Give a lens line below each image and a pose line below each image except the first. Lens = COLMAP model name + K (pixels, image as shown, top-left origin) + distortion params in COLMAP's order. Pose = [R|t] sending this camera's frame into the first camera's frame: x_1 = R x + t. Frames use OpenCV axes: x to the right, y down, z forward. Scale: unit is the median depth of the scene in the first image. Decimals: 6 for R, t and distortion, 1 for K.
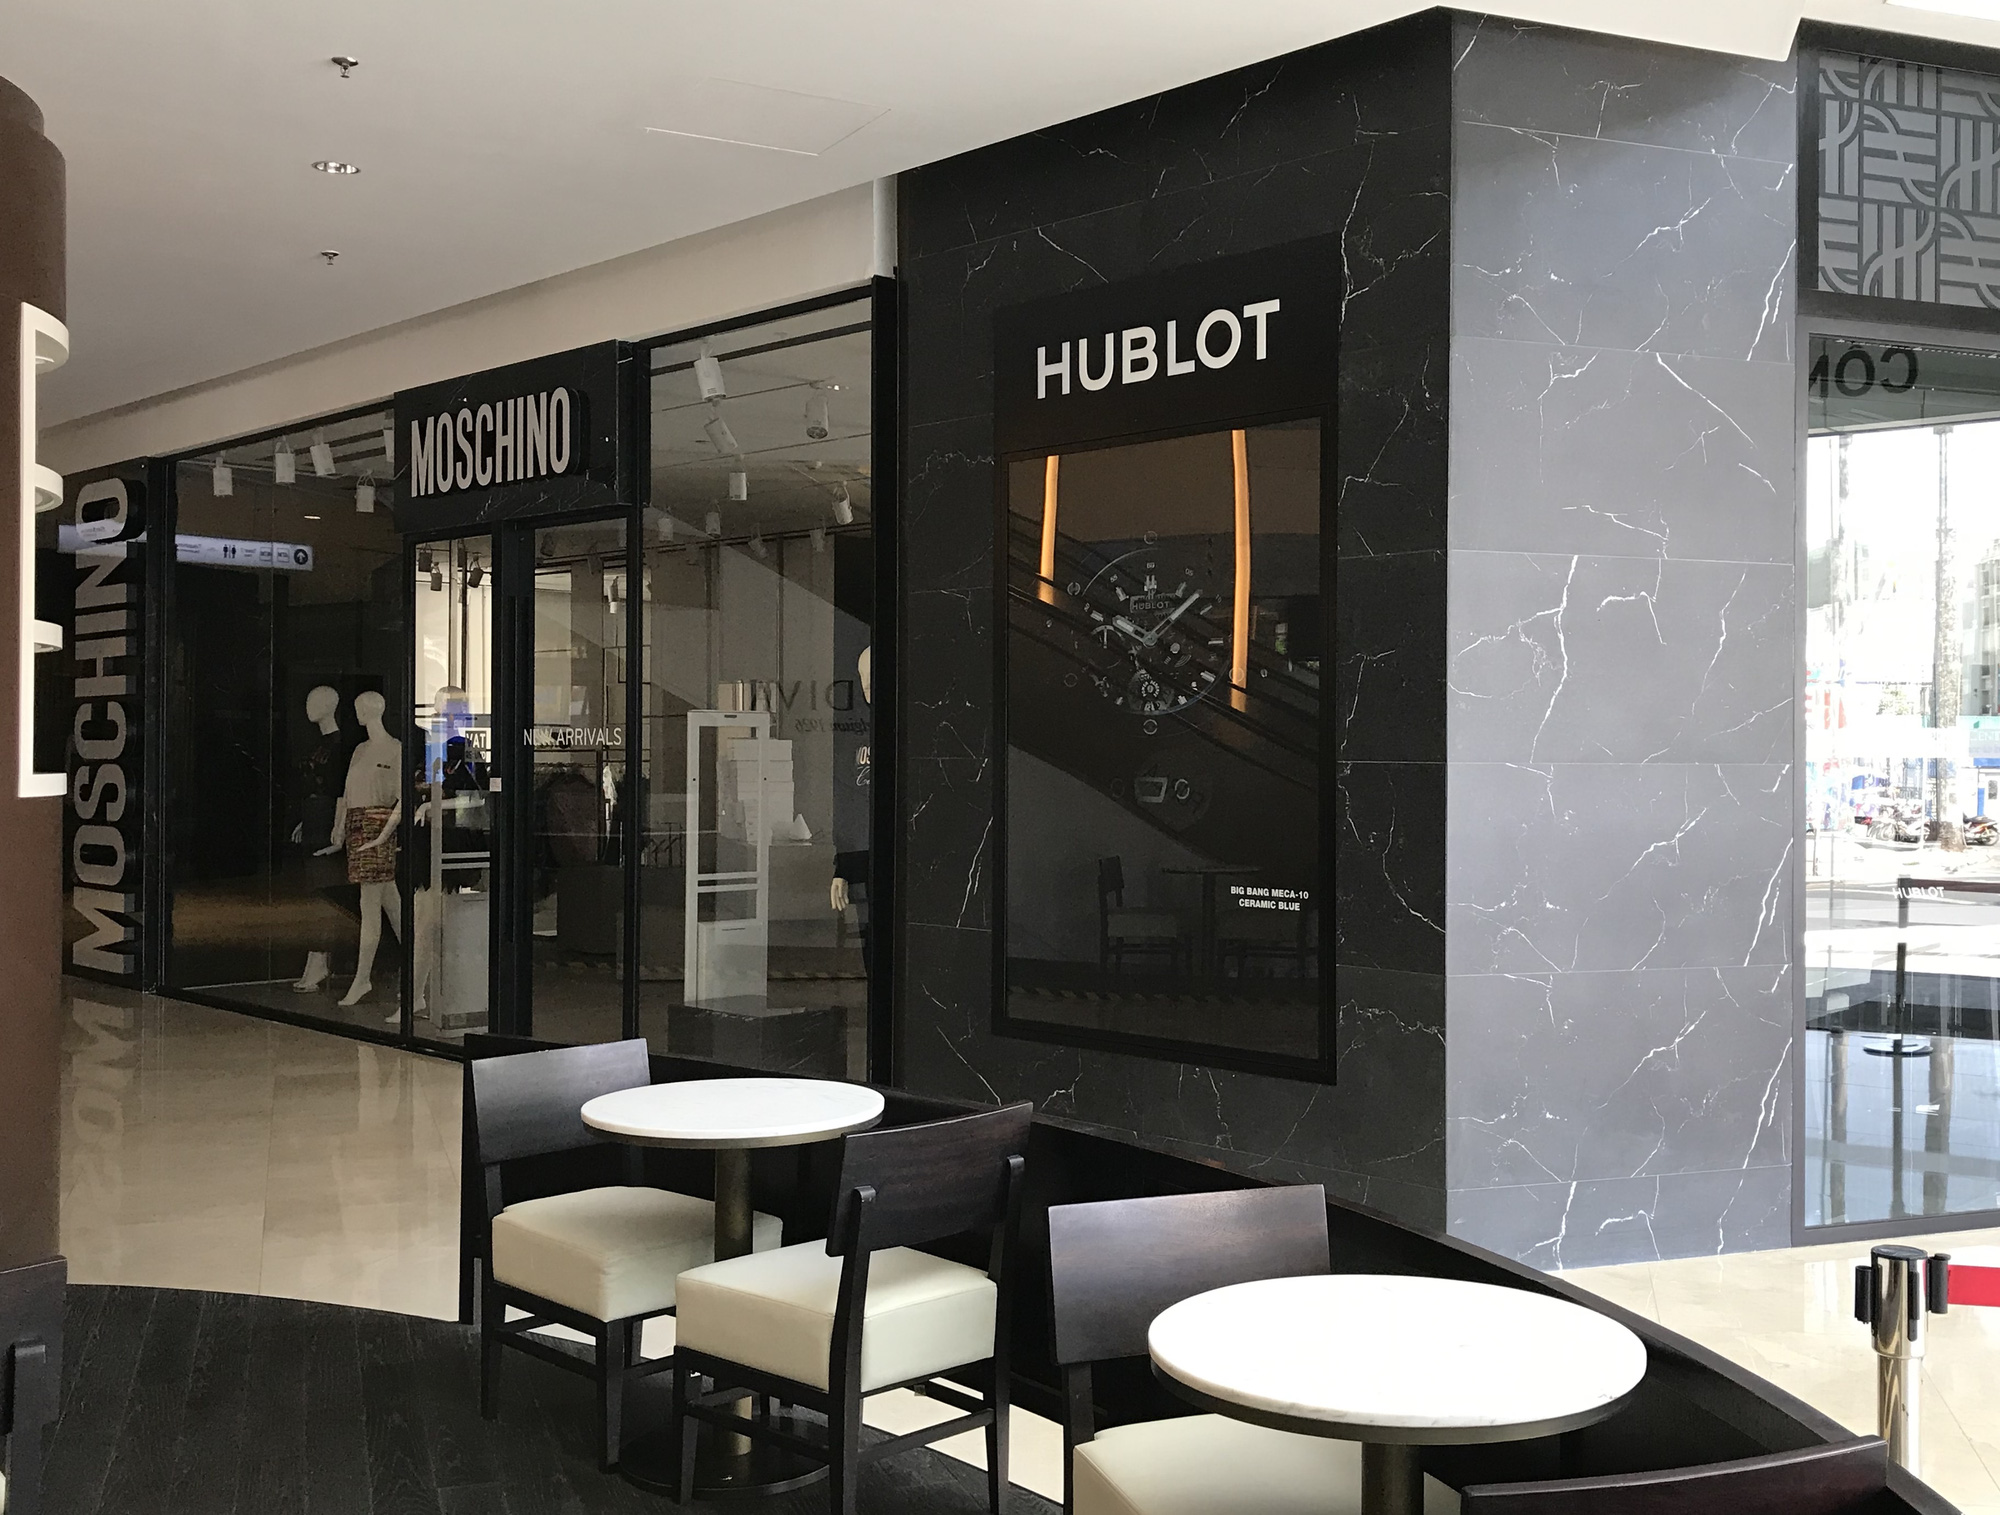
lens RADIAL K [[2075.2, 0, 1000.0], [0, 2075.2, 757.5], [0, 0, 1]] dist [-0.007916, -0.021405]
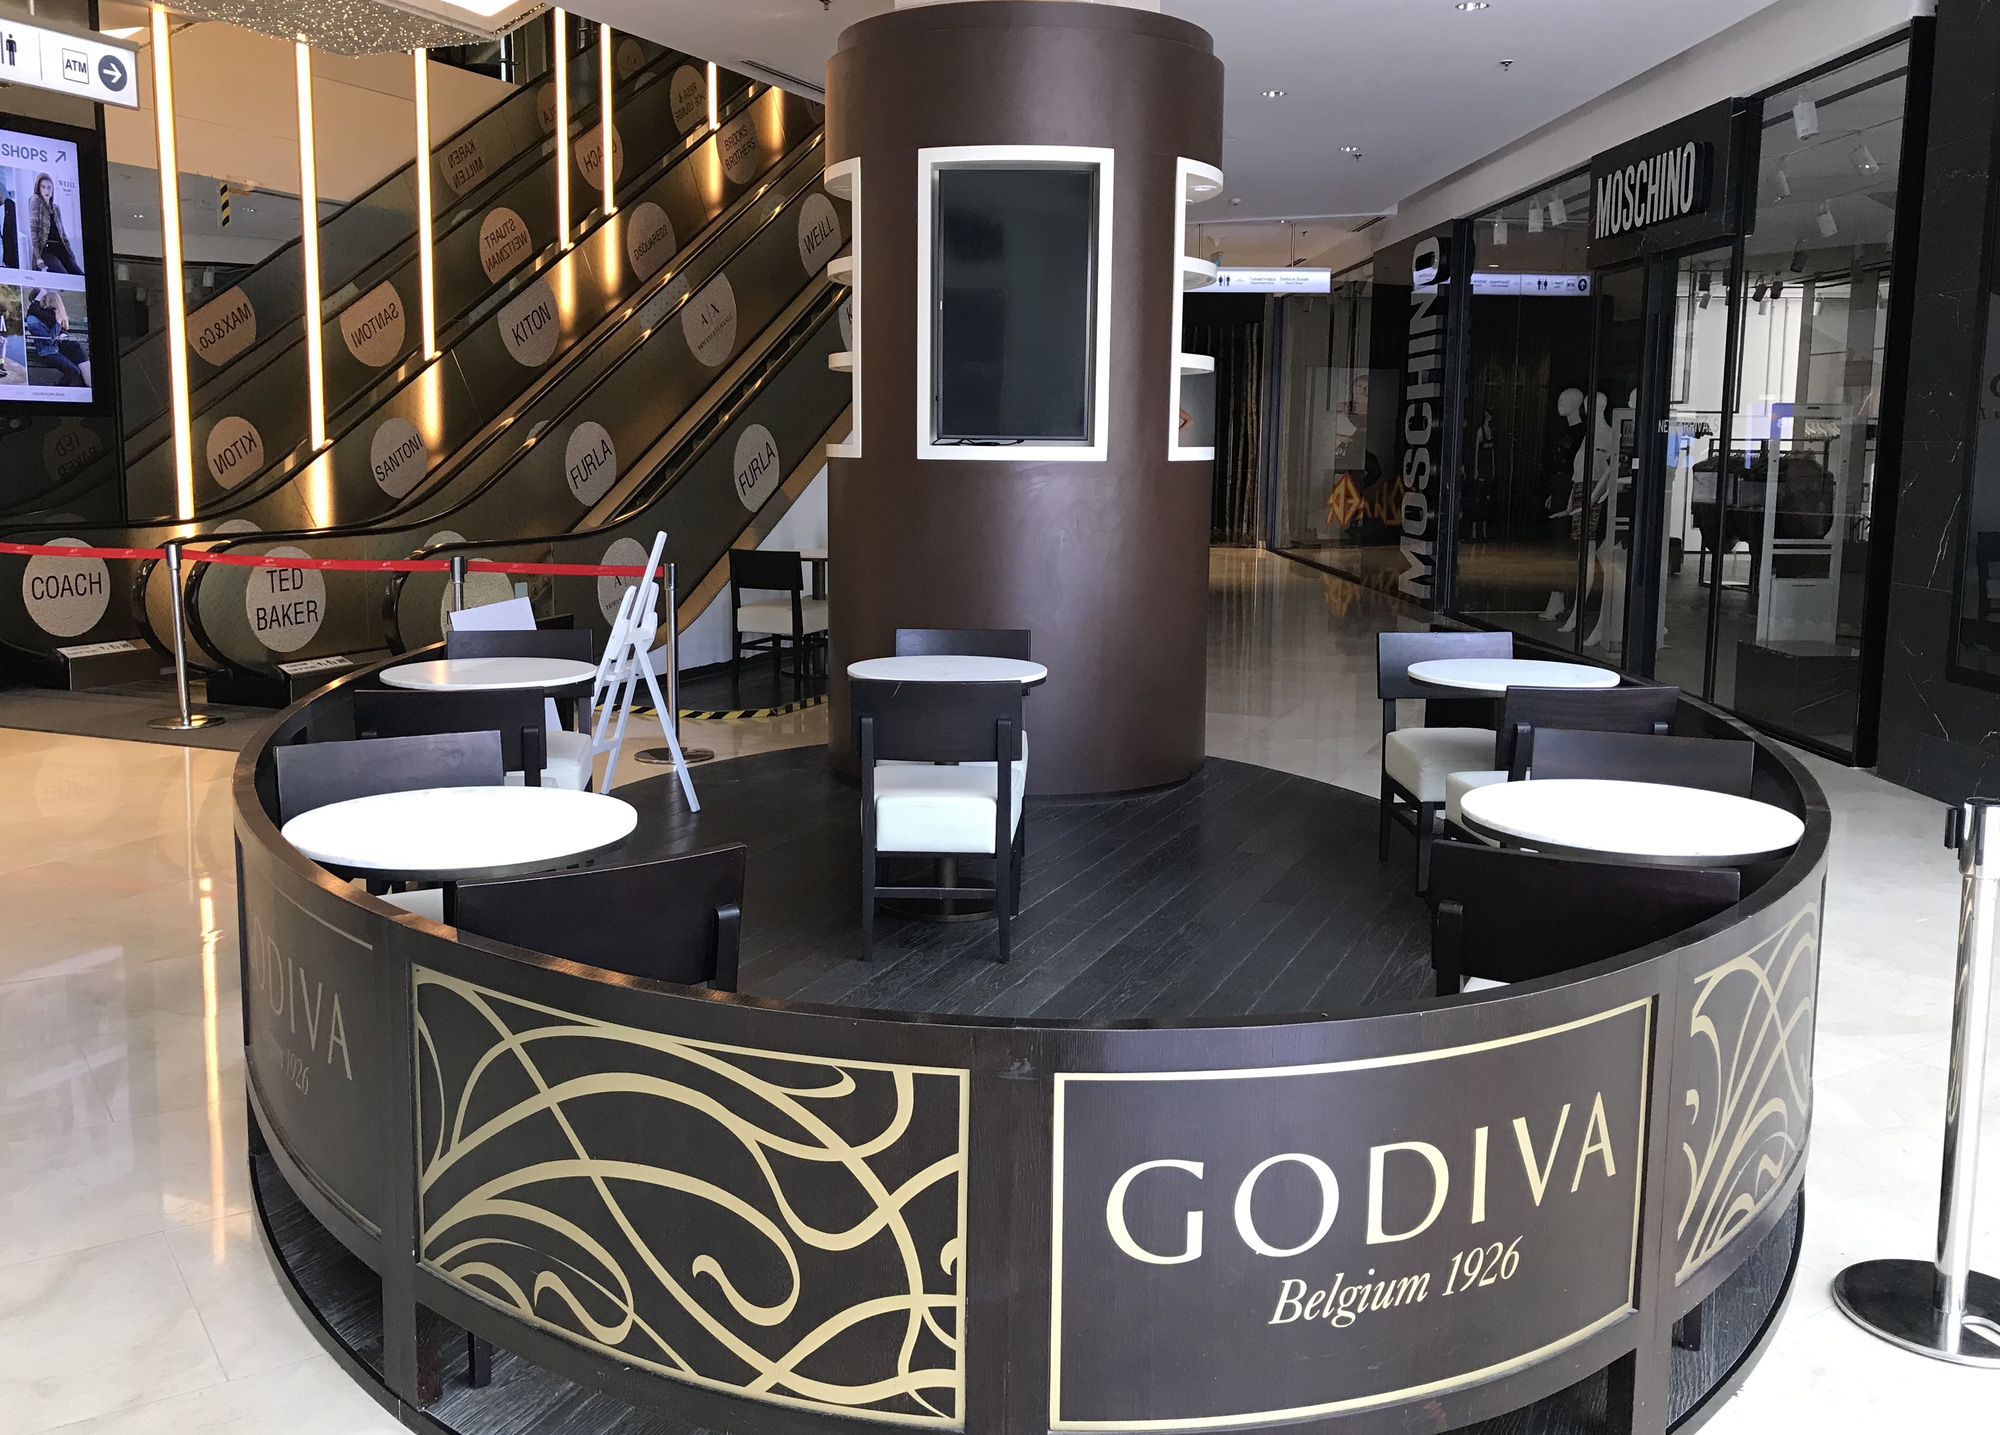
lens RADIAL K [[1903.1, 0, 1000.0], [0, 1903.1, 717.5], [0, 0, 1]] dist [0.001352, -0.018387]
pose [[0.692556, 0.104835, -0.713705, 0.331609], [-0.006633, 0.990267, 0.139022, 0.007197], [0.721333, -0.091547, 0.686511, -0.108258]]
